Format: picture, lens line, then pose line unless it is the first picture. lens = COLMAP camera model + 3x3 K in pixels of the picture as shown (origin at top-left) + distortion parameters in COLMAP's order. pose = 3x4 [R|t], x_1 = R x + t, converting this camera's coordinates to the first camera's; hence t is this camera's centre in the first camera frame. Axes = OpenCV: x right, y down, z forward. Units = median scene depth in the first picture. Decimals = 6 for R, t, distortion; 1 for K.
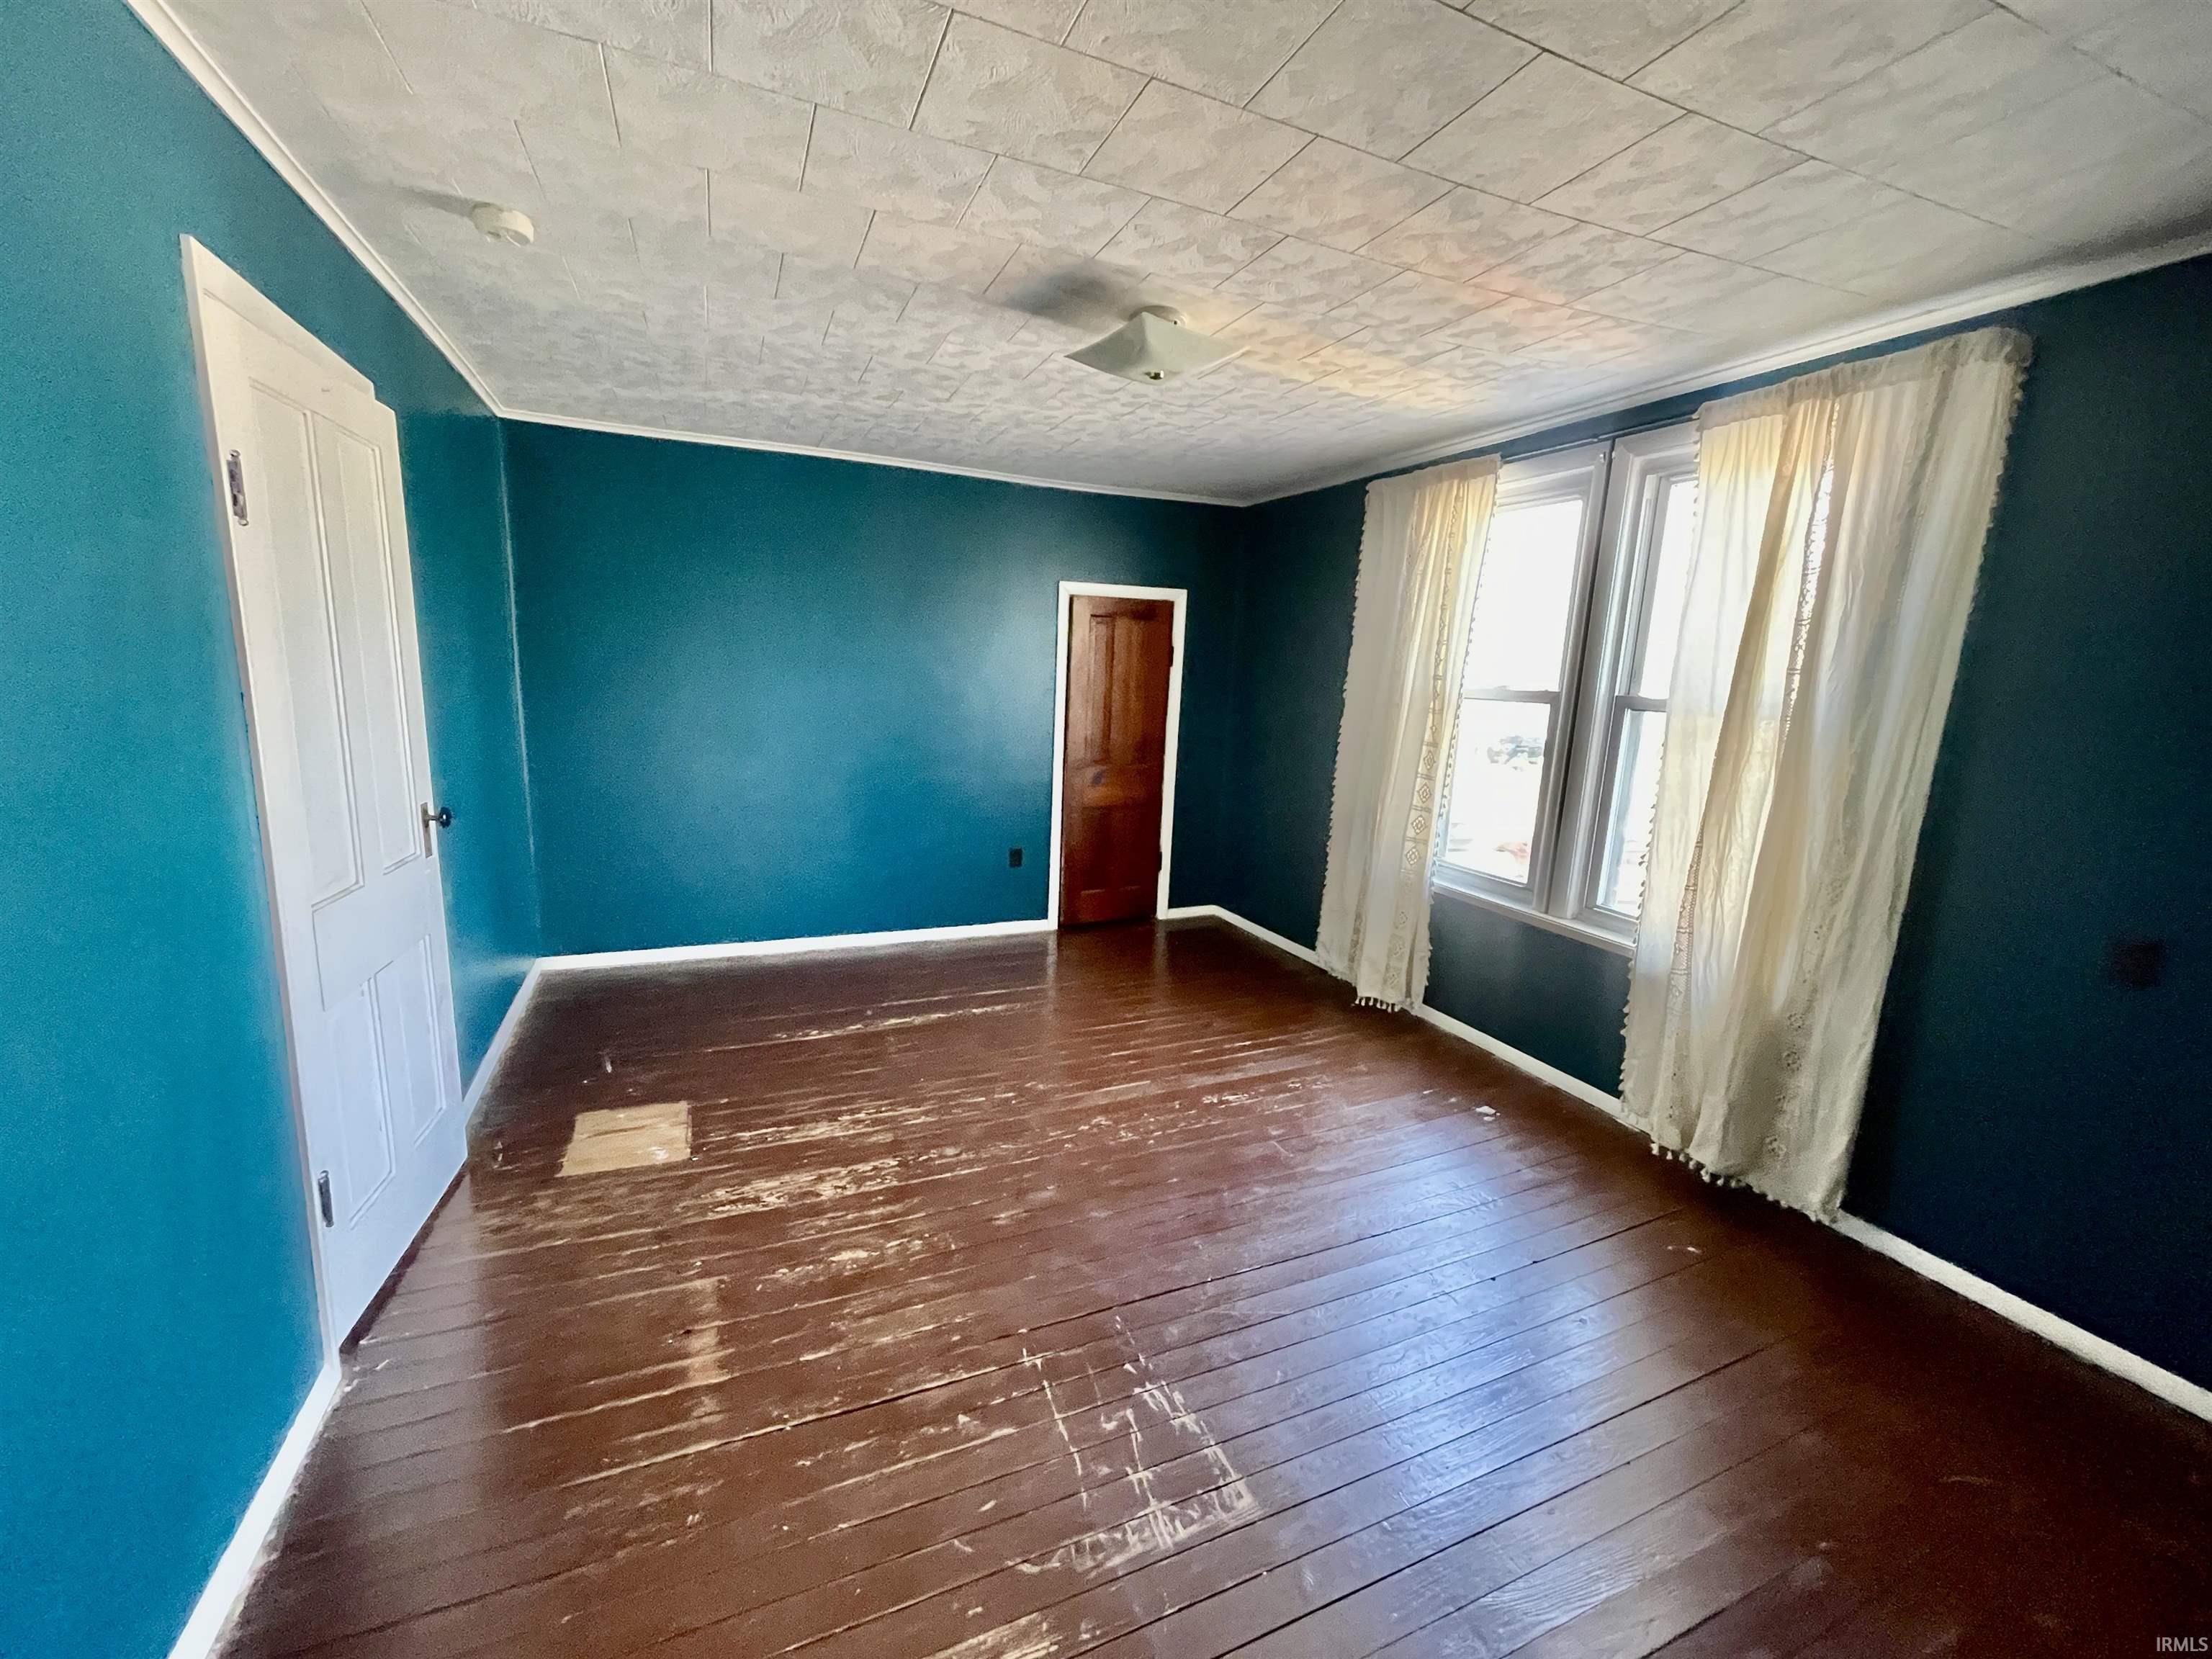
lens RADIAL K [[888.2, 0, 1102.1], [0, 888.2, 830.8], [0, 0, 1]] dist [-0.000583, 0.001875]
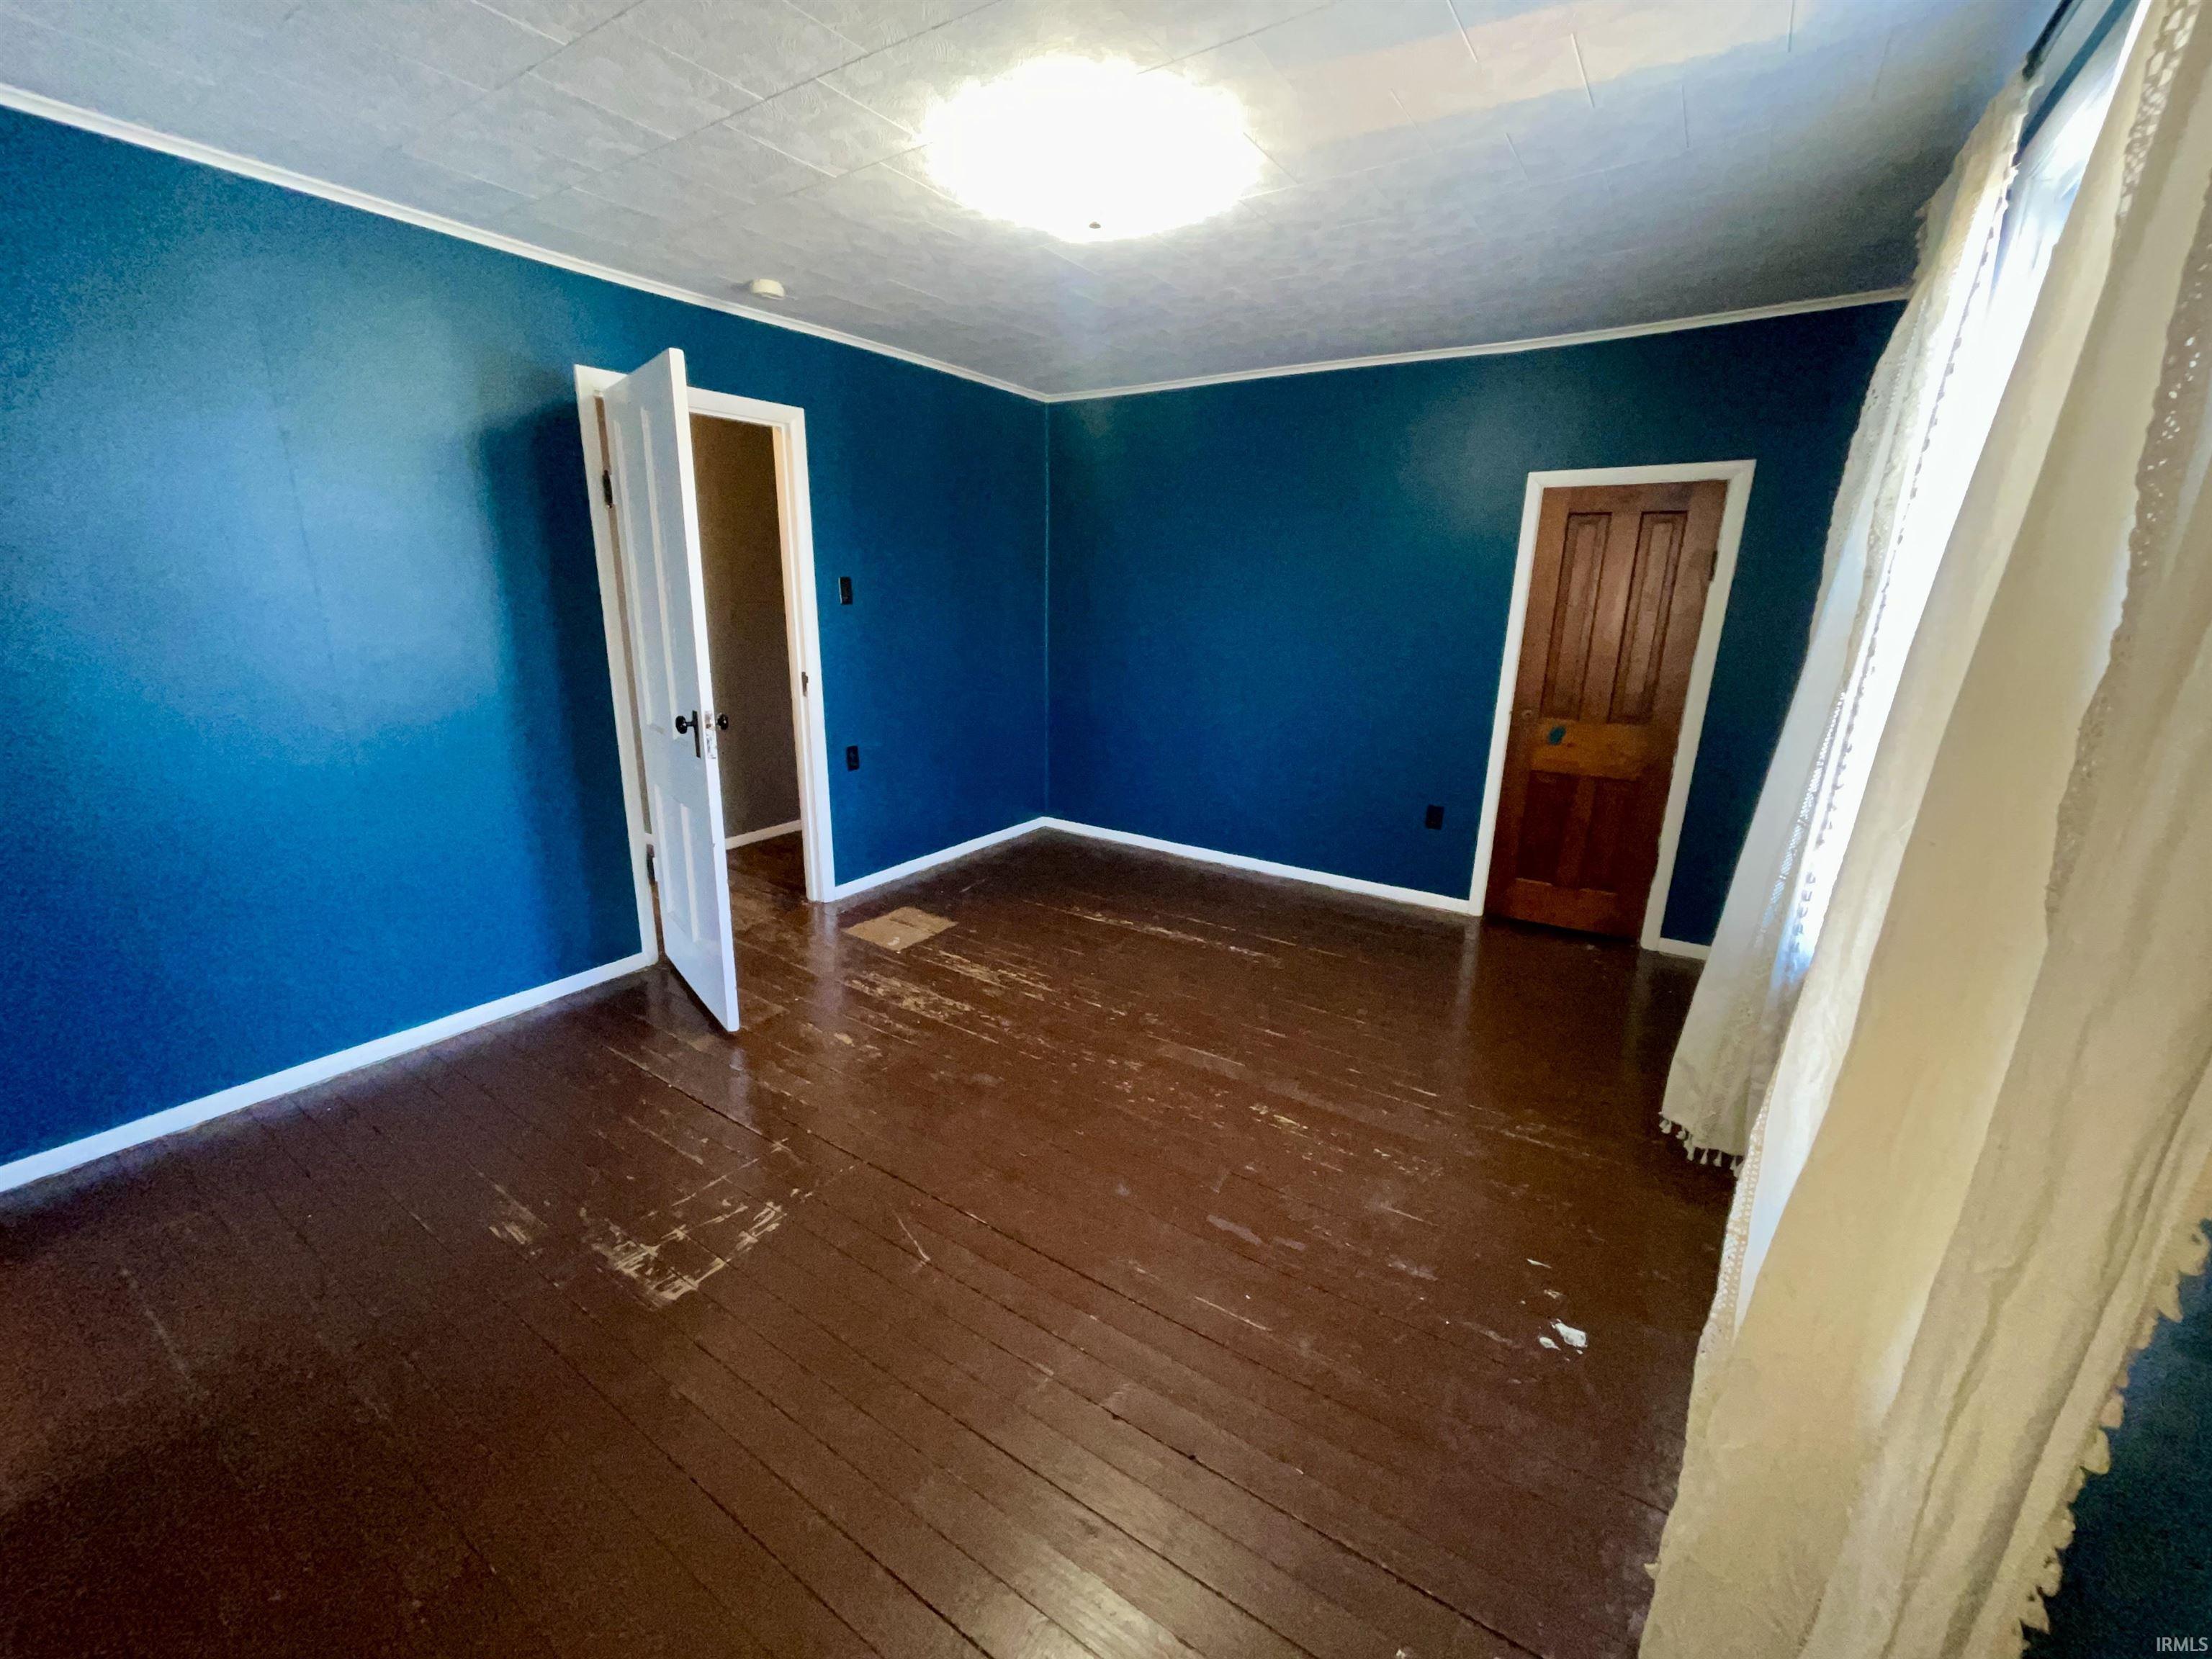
lens RADIAL K [[888.2, 0, 1099.2], [0, 888.2, 834.5], [0, 0, 1]] dist [-0.000583, 0.001875]
pose [[0.537952, 0.197719, -0.819460, 0.737806], [-0.149699, 0.979060, 0.137953, -0.039443], [0.829577, 0.048460, 0.556285, 0.455842]]
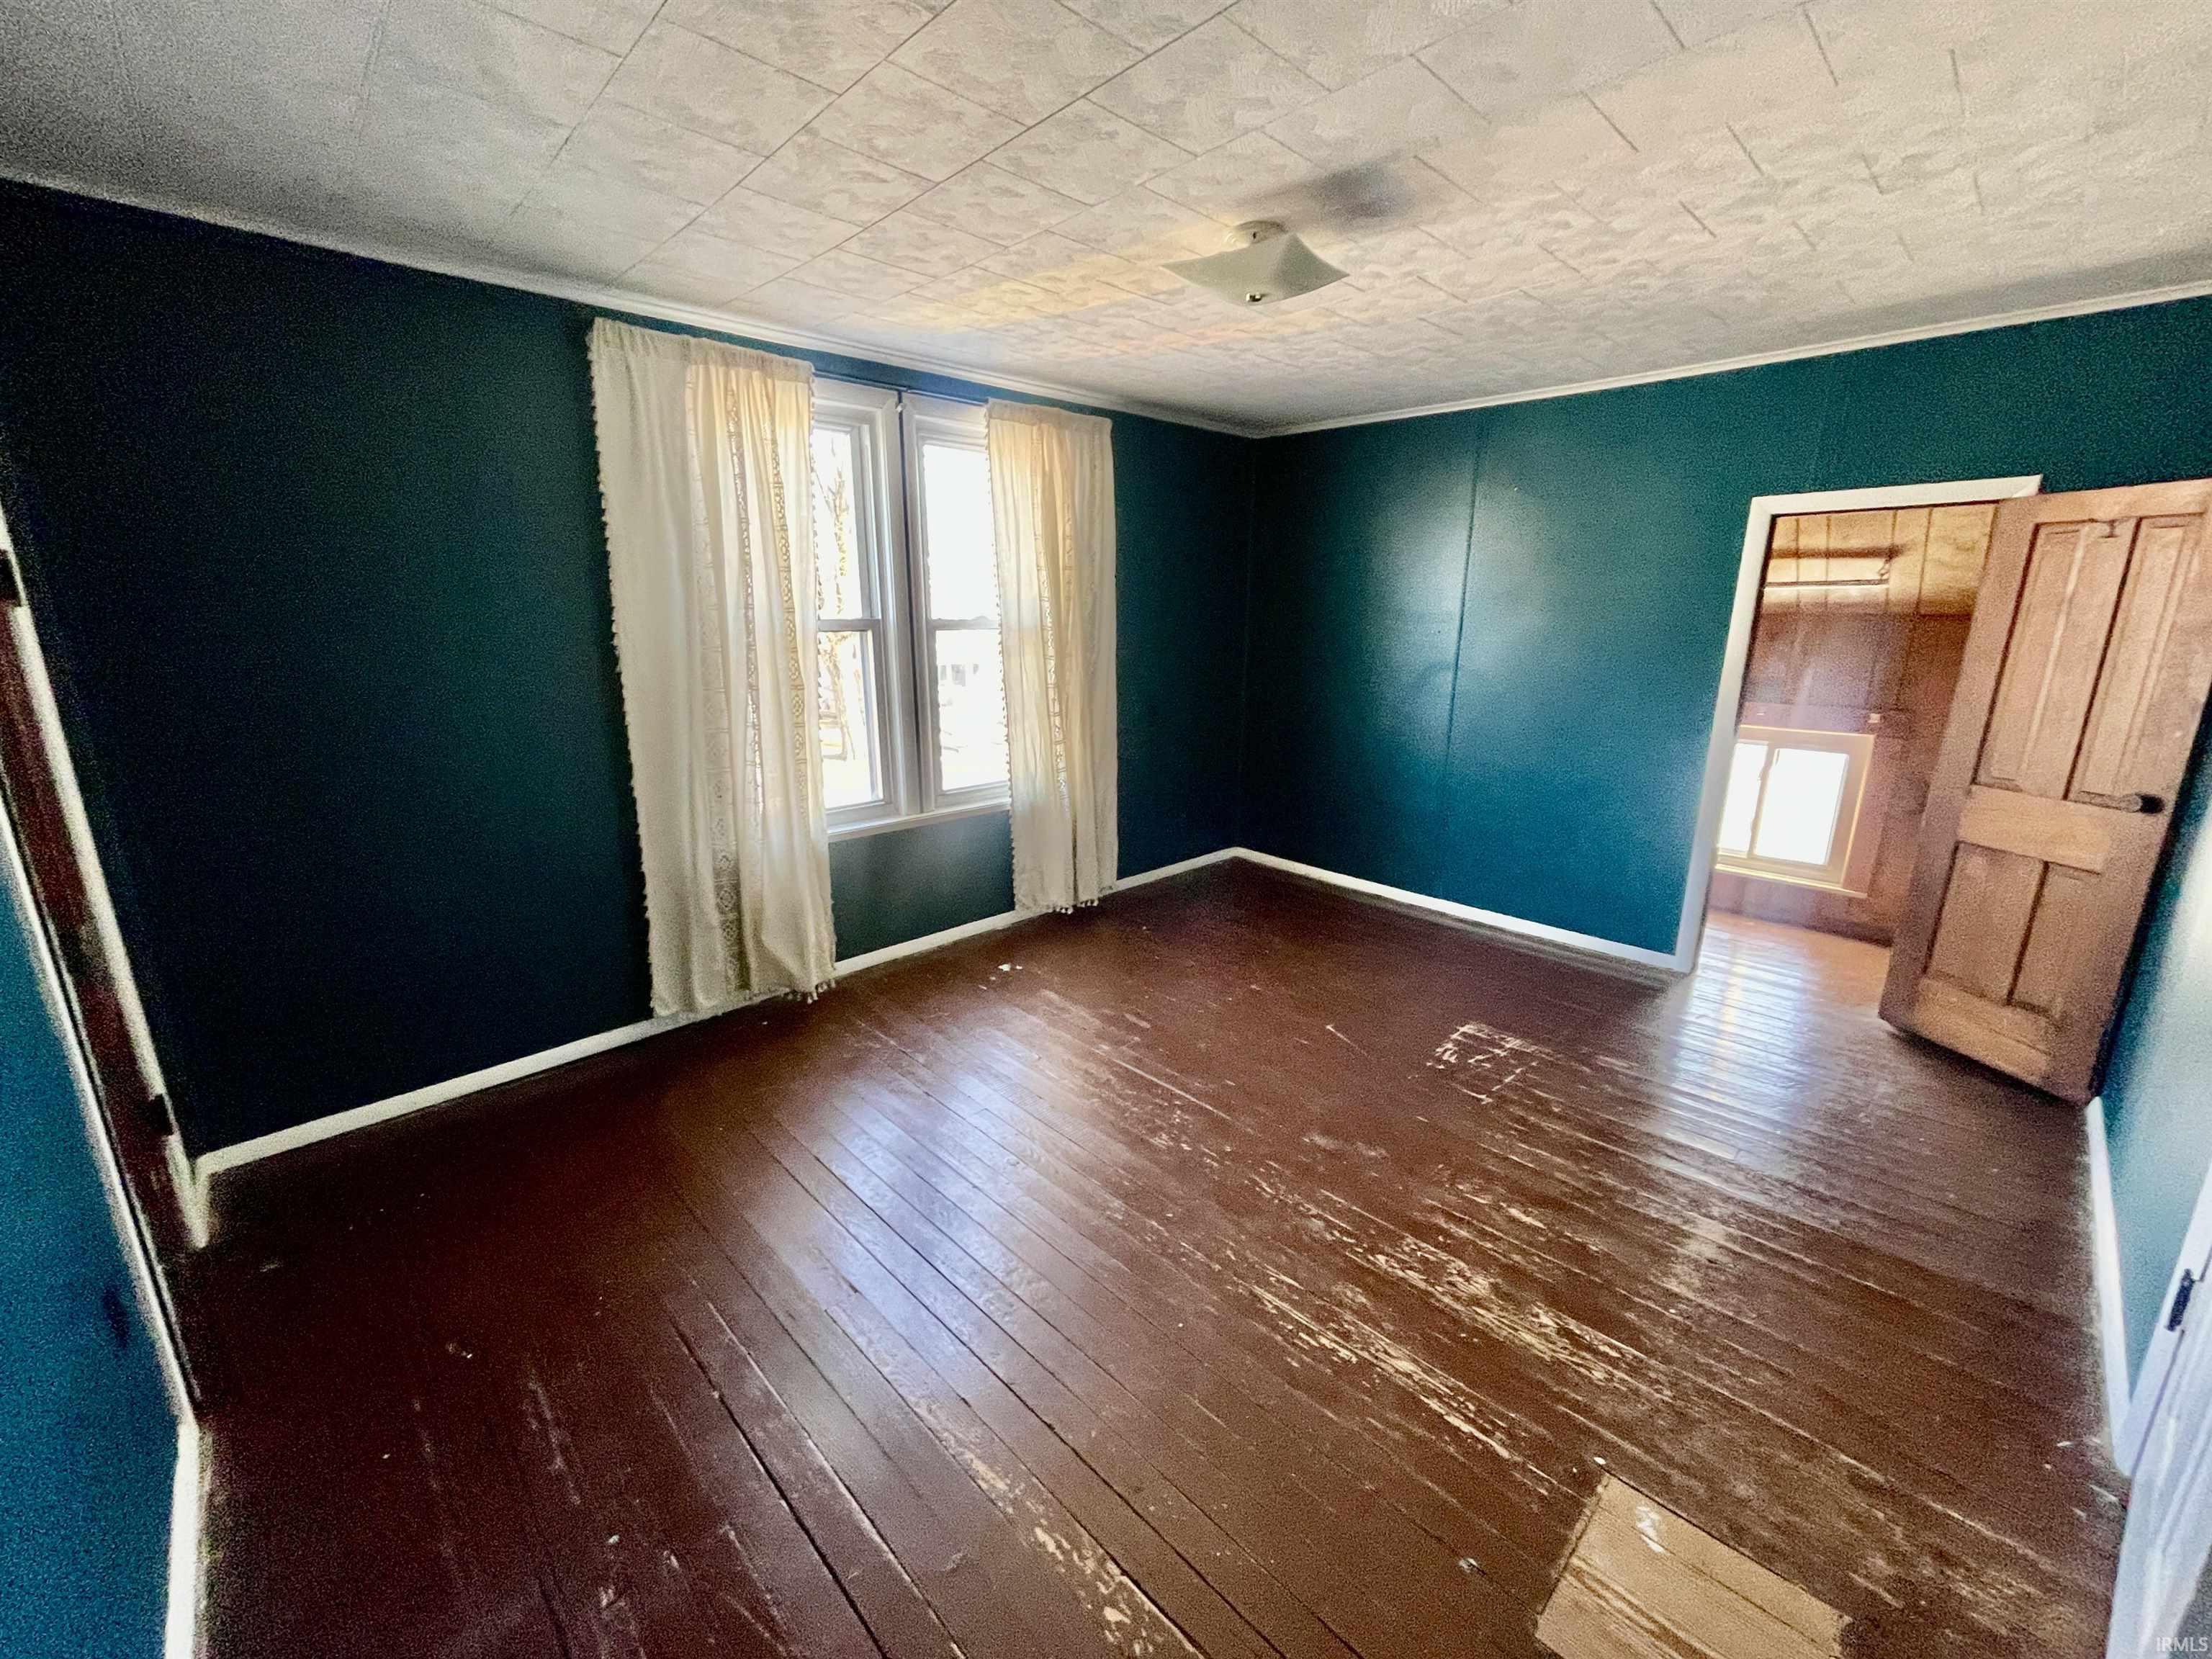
lens RADIAL K [[888.2, 0, 1095.3], [0, 888.2, 831.7], [0, 0, 1]] dist [-0.000583, 0.001875]
pose [[-0.341623, -0.269462, 0.900380, -0.724284], [0.155735, 0.928543, 0.336980, -0.276485], [-0.926844, 0.255341, -0.275246, 1.290993]]
